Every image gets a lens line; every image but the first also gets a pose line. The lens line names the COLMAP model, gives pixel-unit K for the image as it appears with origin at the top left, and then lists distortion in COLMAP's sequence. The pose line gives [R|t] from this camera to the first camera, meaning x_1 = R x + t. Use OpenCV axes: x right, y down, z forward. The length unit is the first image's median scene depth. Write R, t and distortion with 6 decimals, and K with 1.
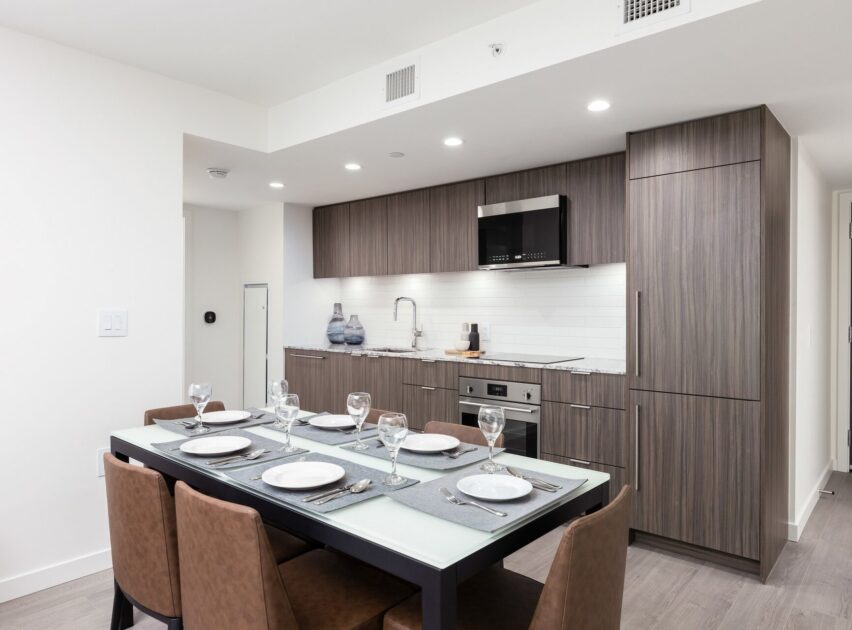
lens RADIAL K [[575.4, 0, 426.0], [0, 575.4, 315.0], [0, 0, 1]] dist [-0.002942, -0.001340]
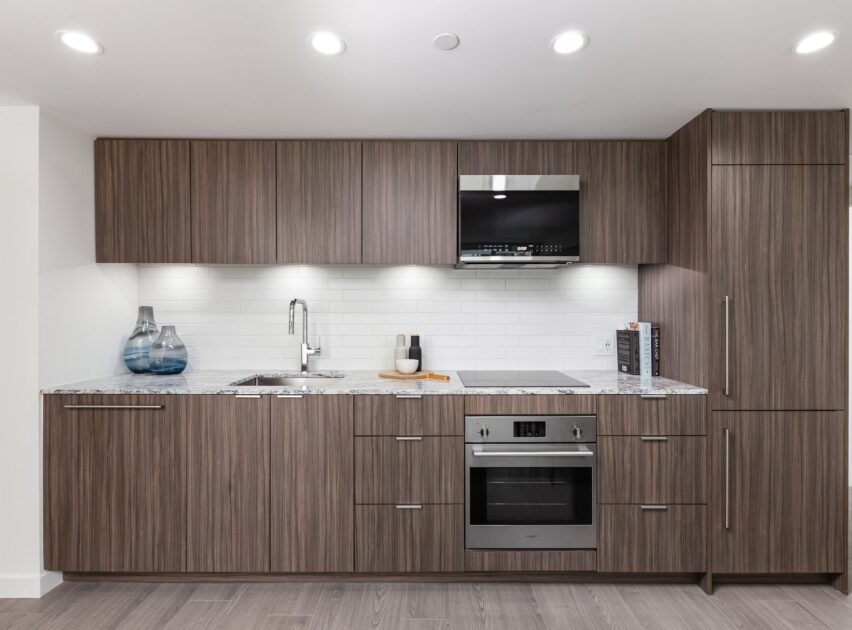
lens RADIAL K [[470.1, 0, 426.0], [0, 470.1, 315.0], [0, 0, 1]] dist [0.010592, -0.000541]
pose [[0.754419, -0.008978, 0.656331, -0.365993], [0.008179, 0.999957, 0.004277, -0.016827], [-0.656342, 0.002142, 0.754461, 0.644982]]
